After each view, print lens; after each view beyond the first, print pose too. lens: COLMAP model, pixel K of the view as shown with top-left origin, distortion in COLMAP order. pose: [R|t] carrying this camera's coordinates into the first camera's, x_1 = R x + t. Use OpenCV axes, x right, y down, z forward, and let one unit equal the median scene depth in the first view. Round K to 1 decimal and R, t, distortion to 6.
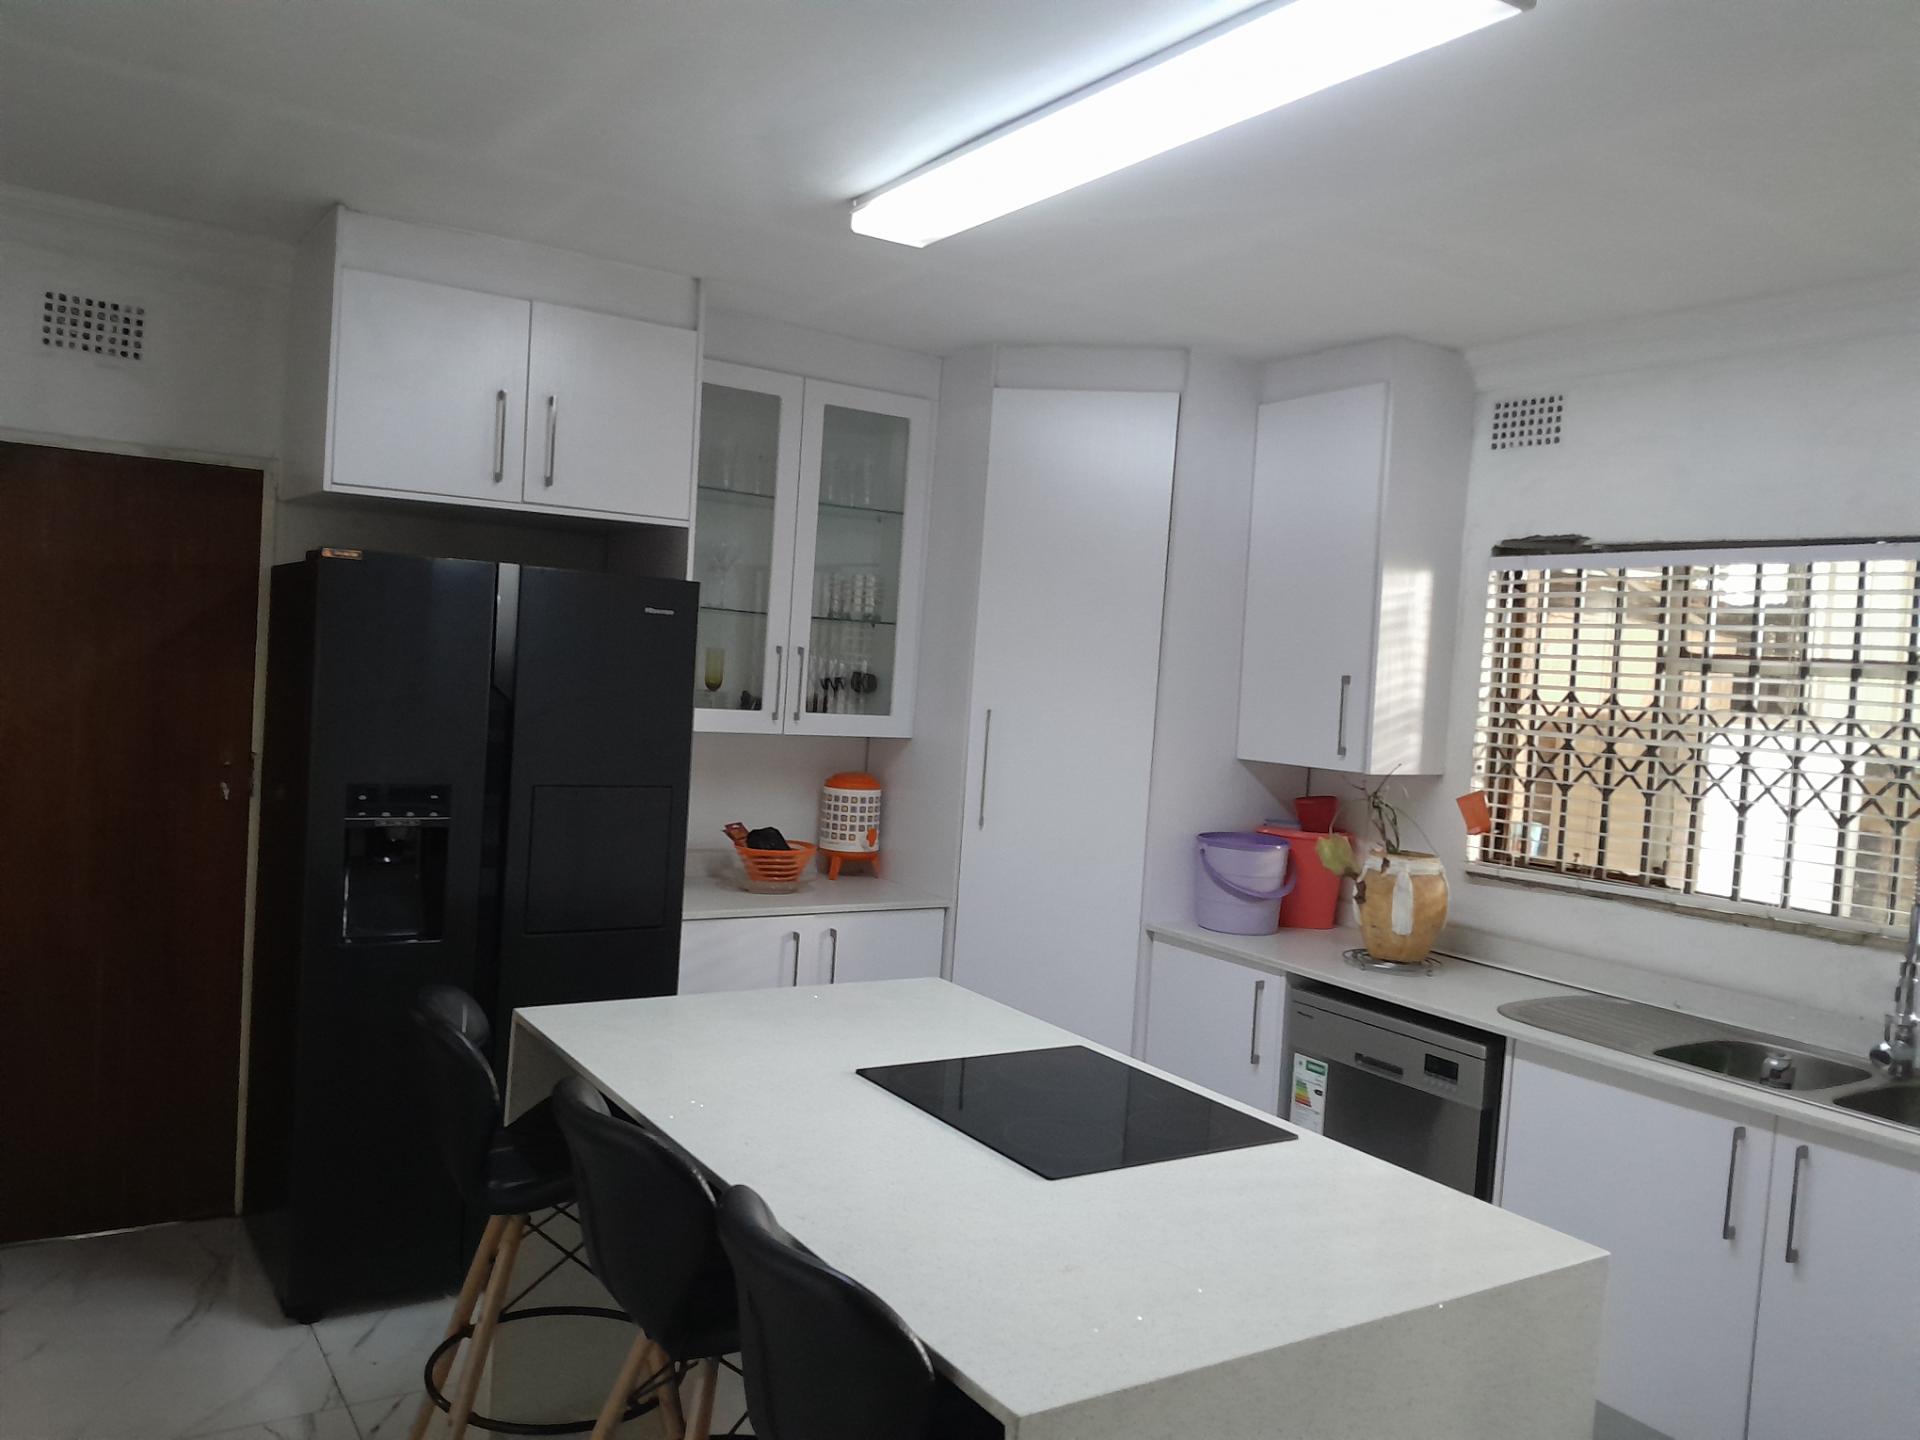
lens RADIAL K [[1452.1, 0, 960.0], [0, 1452.1, 720.0], [0, 0, 1]] dist [0.069016, -0.158576]
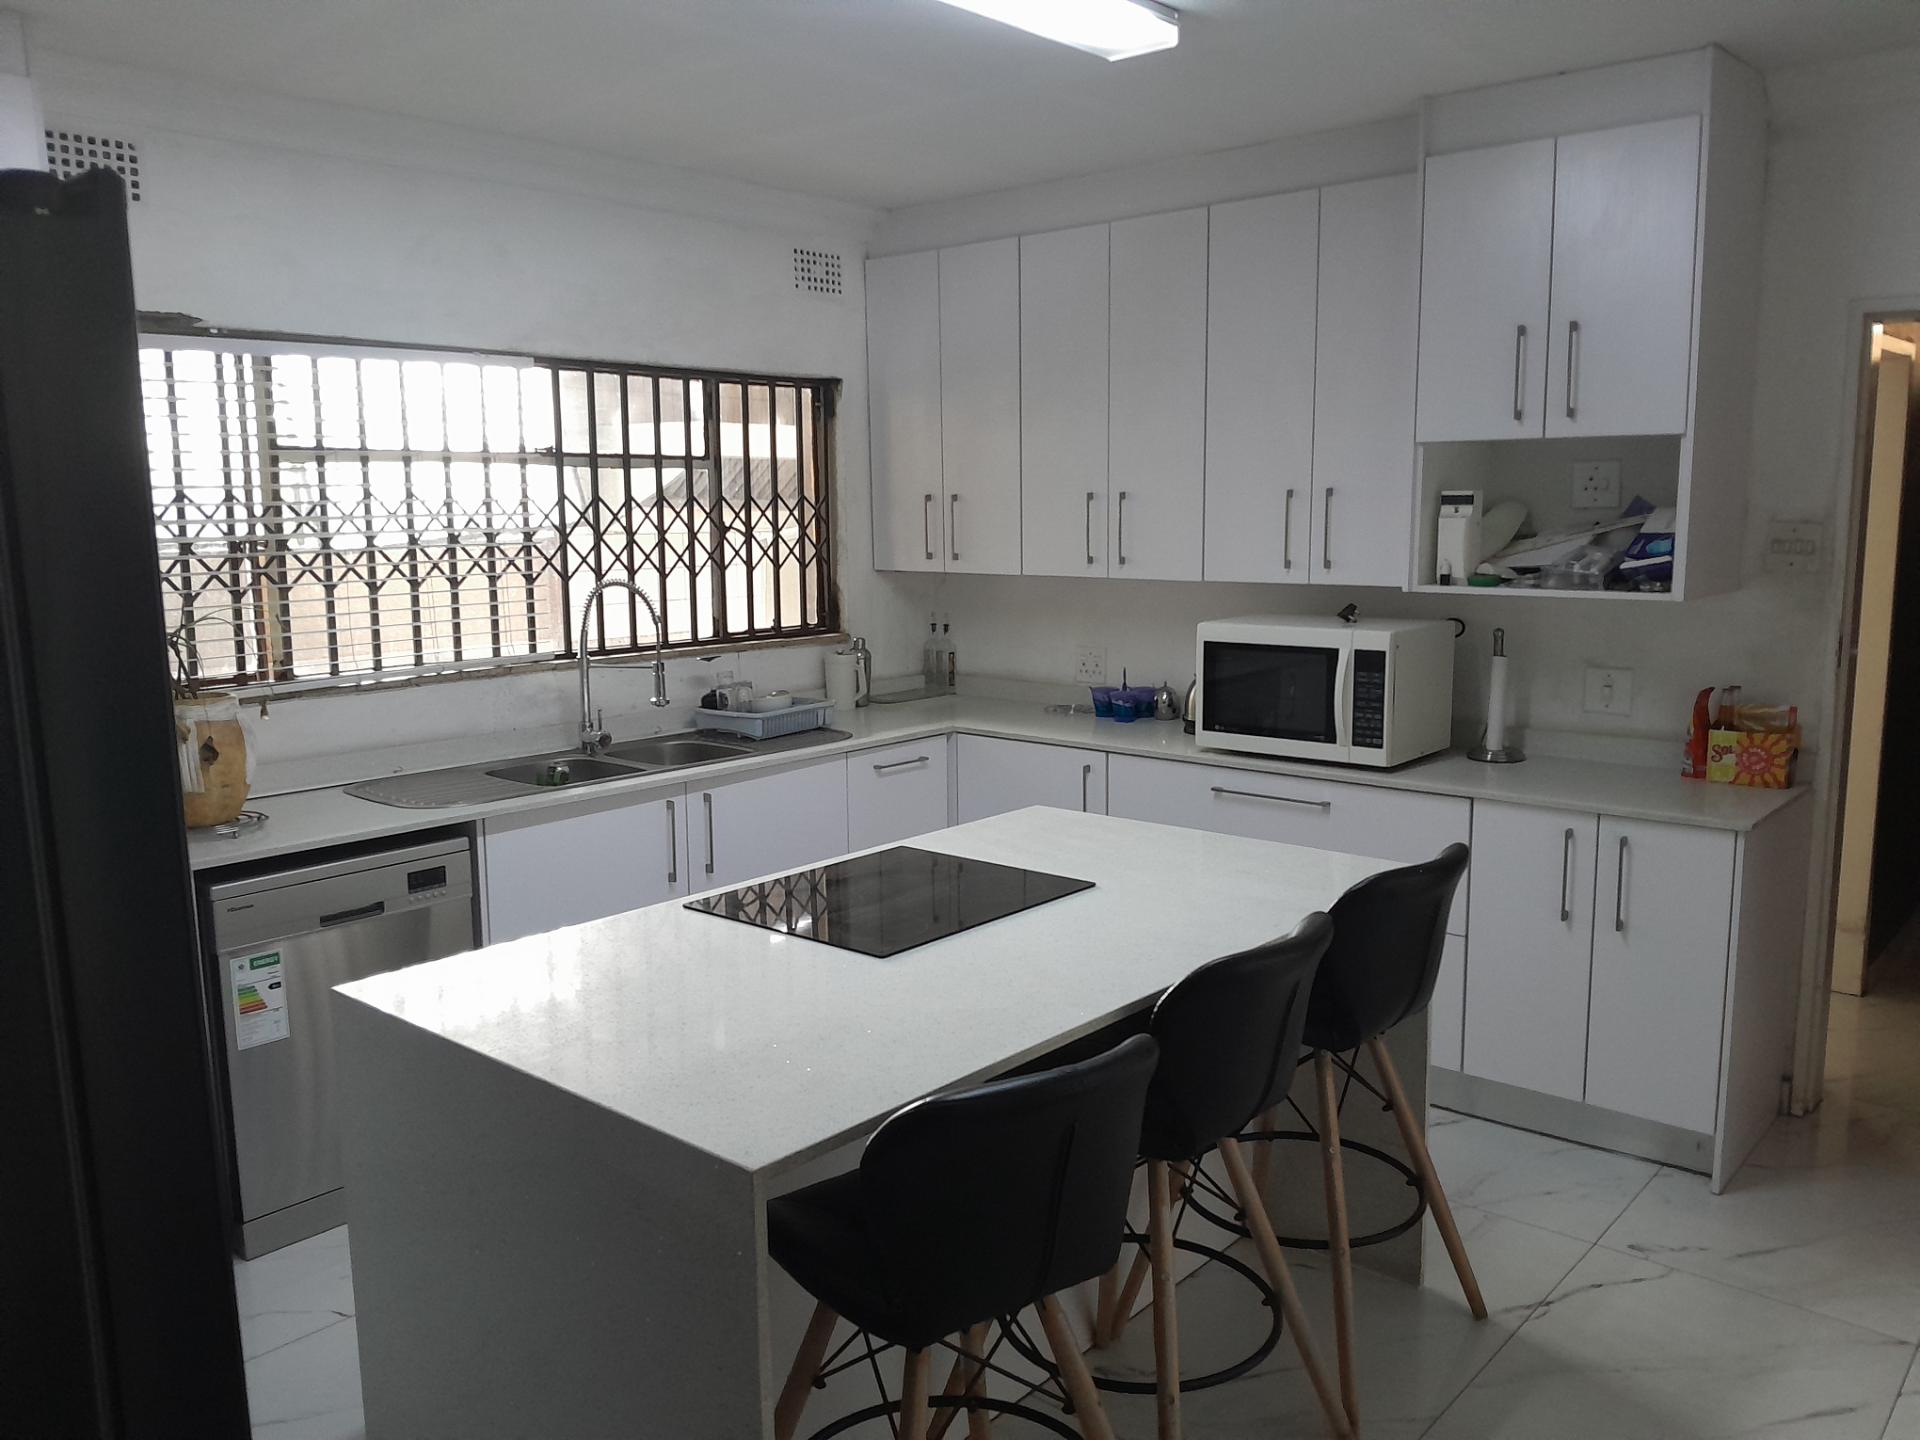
lens RADIAL K [[1452.1, 0, 960.0], [0, 1452.1, 720.0], [0, 0, 1]] dist [0.069016, -0.158576]
pose [[-0.263742, -0.201964, 0.943213, -0.605748], [0.033533, 0.975324, 0.218216, -0.063519], [-0.964010, 0.089182, -0.250462, 0.793553]]
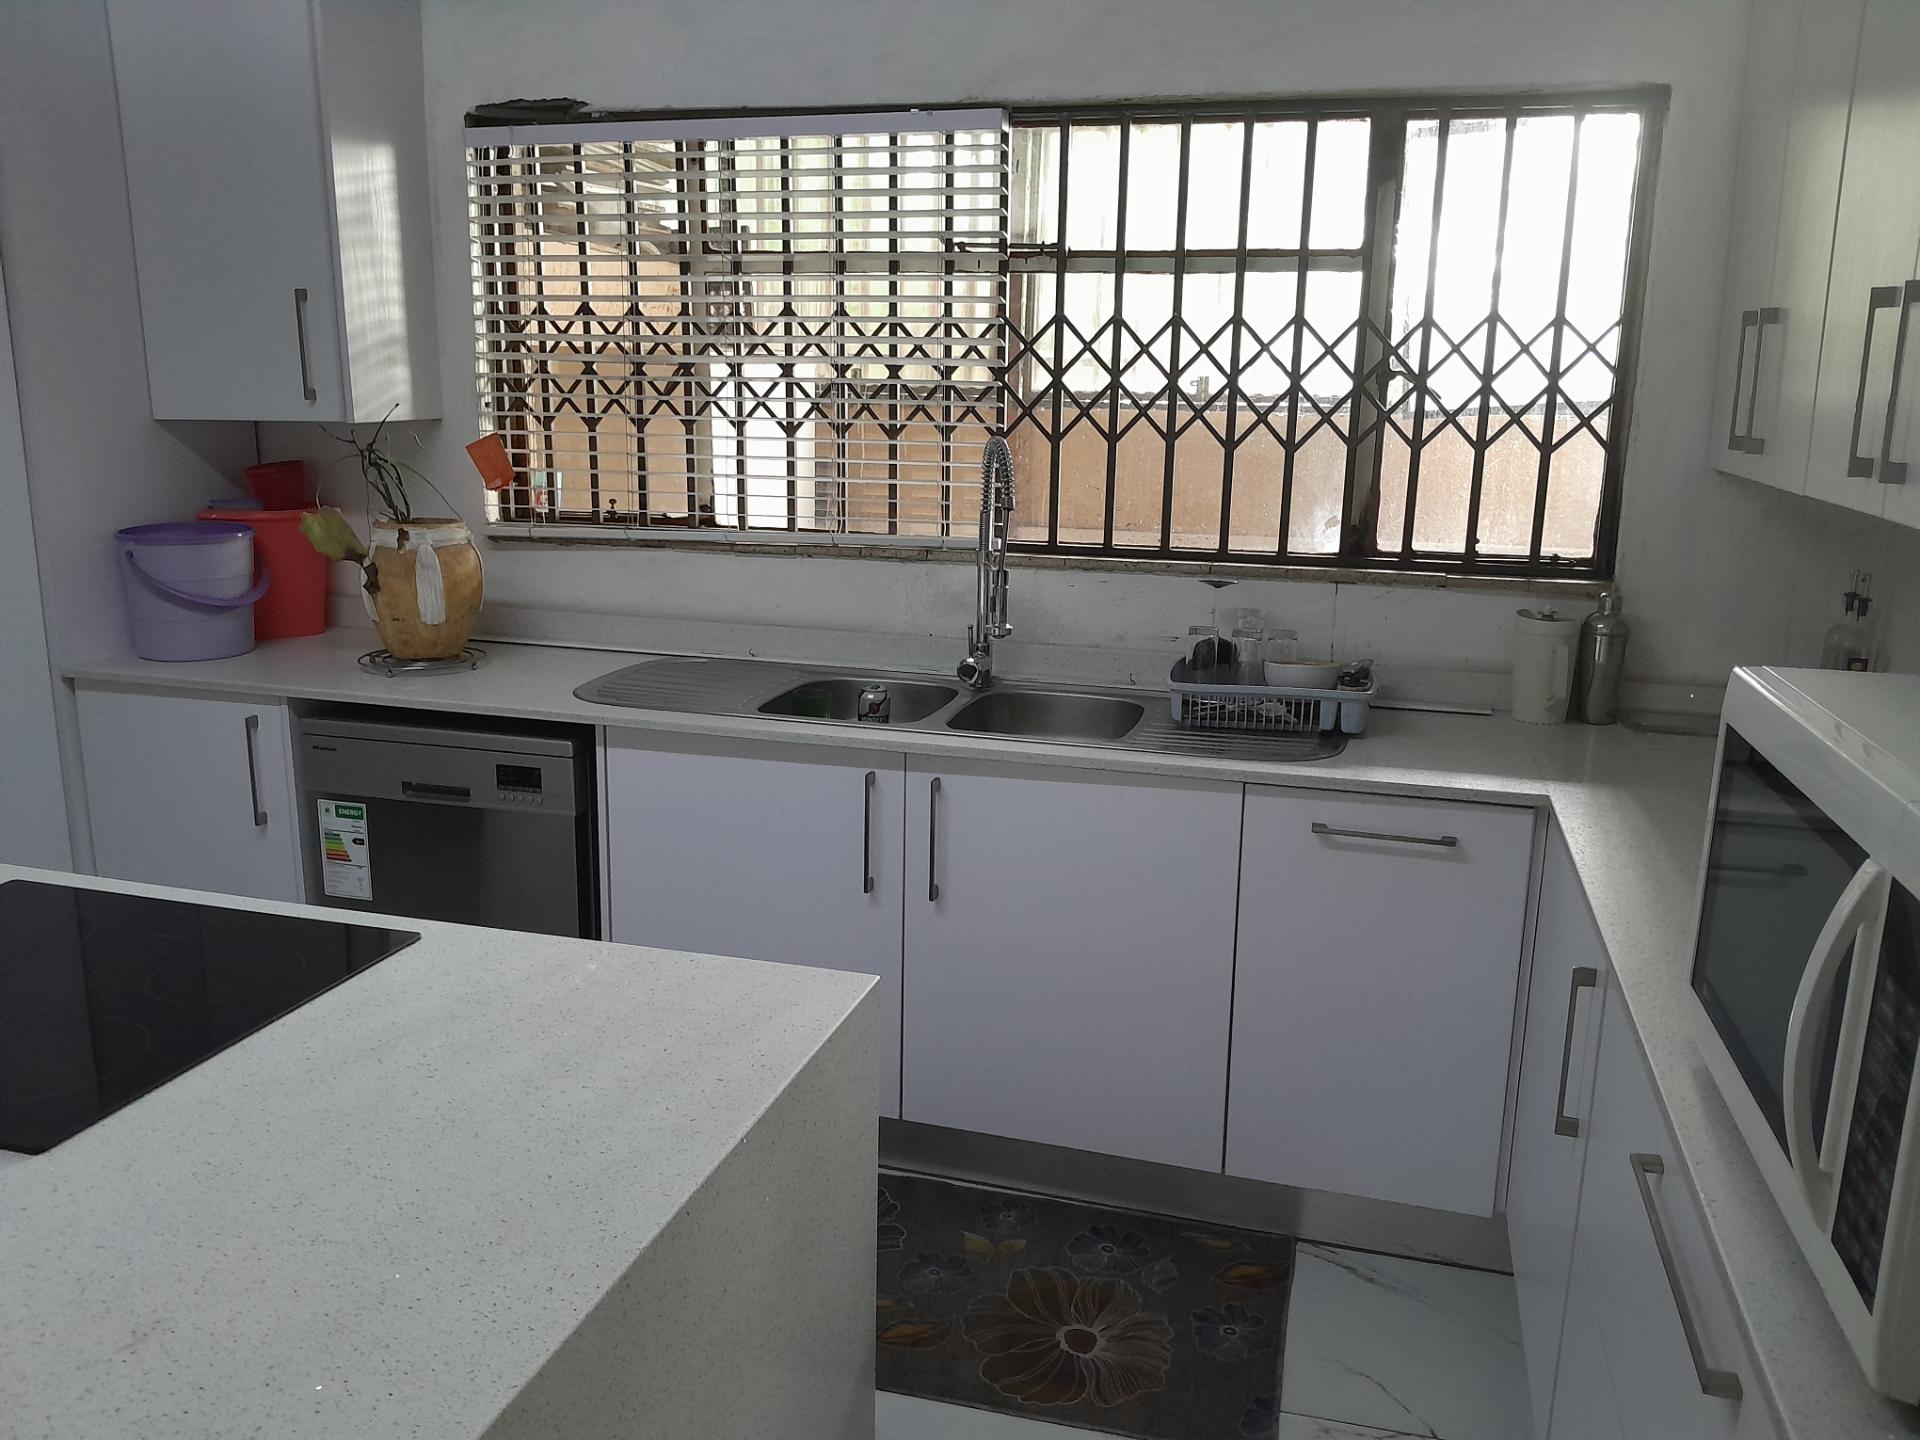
lens RADIAL K [[1490.0, 0, 960.0], [0, 1490.0, 720.0], [0, 0, 1]] dist [0.152809, -0.421761]
pose [[0.753116, -0.198253, 0.627306, -0.004264], [0.058069, 0.969825, 0.236788, 0.020386], [-0.655320, -0.141902, 0.741902, 0.198906]]
